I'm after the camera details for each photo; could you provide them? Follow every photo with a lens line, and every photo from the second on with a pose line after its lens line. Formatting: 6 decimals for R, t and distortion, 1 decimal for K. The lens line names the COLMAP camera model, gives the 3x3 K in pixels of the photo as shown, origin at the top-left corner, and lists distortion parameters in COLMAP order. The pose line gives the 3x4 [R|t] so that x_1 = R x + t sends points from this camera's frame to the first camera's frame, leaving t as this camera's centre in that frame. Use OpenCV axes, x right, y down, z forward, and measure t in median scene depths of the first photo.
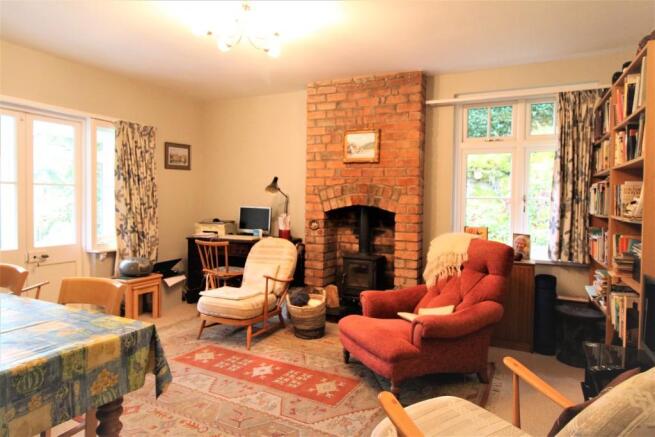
lens RADIAL K [[408.6, 0, 329.3], [0, 408.6, 213.4], [0, 0, 1]] dist [0.004710, -0.000159]
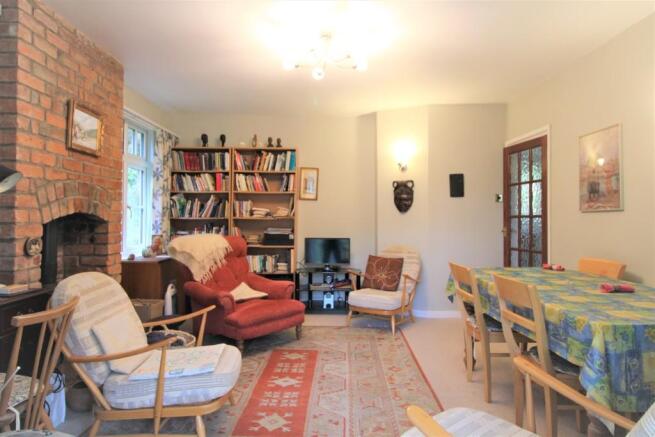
lens RADIAL K [[408.6, 0, 328.2], [0, 408.6, 217.6], [0, 0, 1]] dist [0.004710, -0.000159]
pose [[-0.448116, -0.012476, 0.893888, -0.762937], [0.024746, 0.999346, 0.026353, -0.019801], [-0.893633, 0.033929, -0.447514, 0.947162]]
